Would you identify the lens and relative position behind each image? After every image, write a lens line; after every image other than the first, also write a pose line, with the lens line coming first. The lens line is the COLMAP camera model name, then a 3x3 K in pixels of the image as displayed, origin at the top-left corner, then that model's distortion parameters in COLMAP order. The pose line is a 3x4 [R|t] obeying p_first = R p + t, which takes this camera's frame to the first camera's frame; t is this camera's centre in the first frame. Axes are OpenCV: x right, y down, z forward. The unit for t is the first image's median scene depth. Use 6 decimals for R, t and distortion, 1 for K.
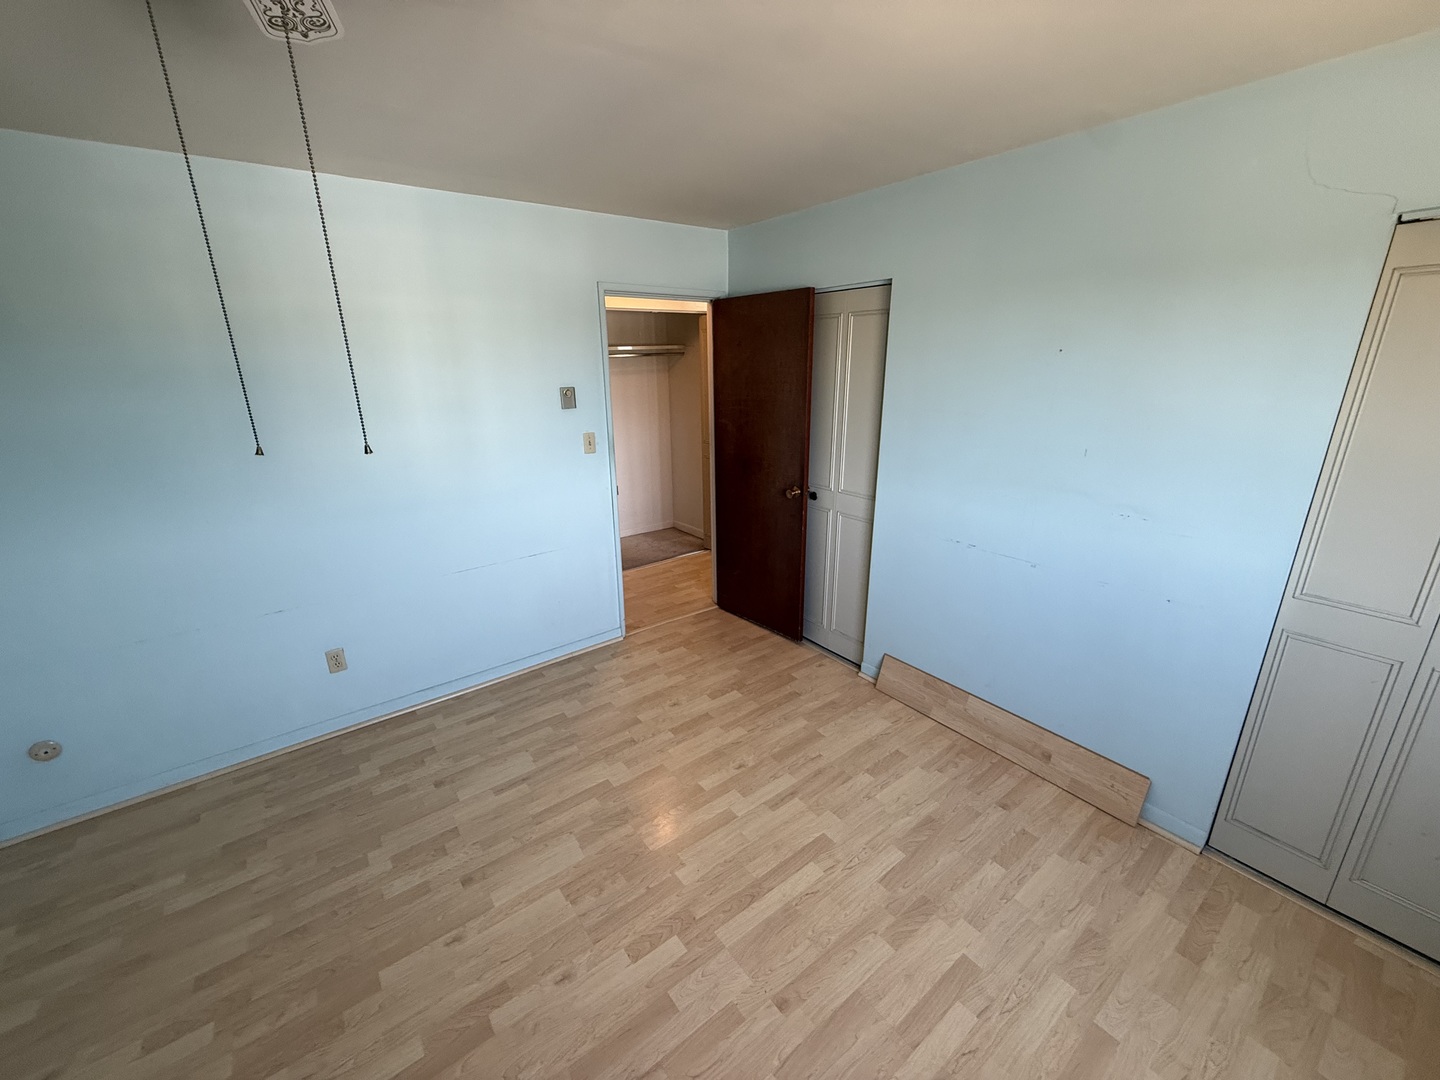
lens RADIAL K [[575.5, 0, 720.0], [0, 575.5, 535.9], [0, 0, 1]] dist [-0.001654, 0.000541]
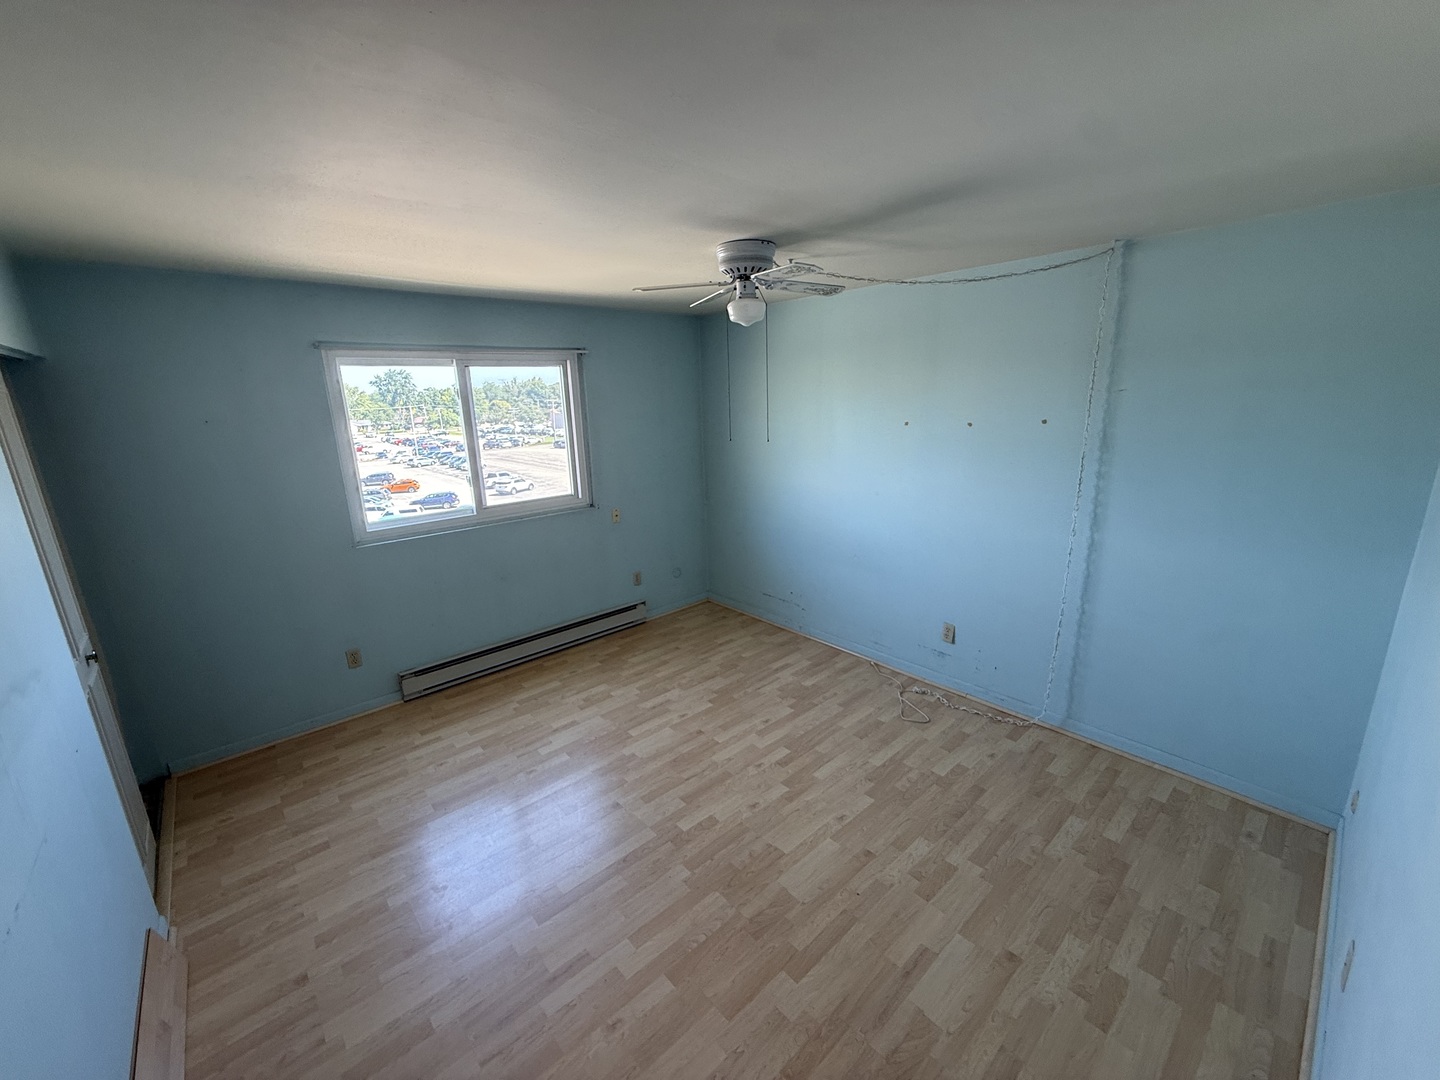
lens RADIAL K [[575.5, 0, 717.6], [0, 575.5, 540.2], [0, 0, 1]] dist [-0.001654, 0.000541]
pose [[-0.996273, 0.060820, -0.061160, -0.098025], [0.019646, 0.850451, 0.525687, -0.541809], [0.083986, 0.522526, -0.848477, 1.572100]]
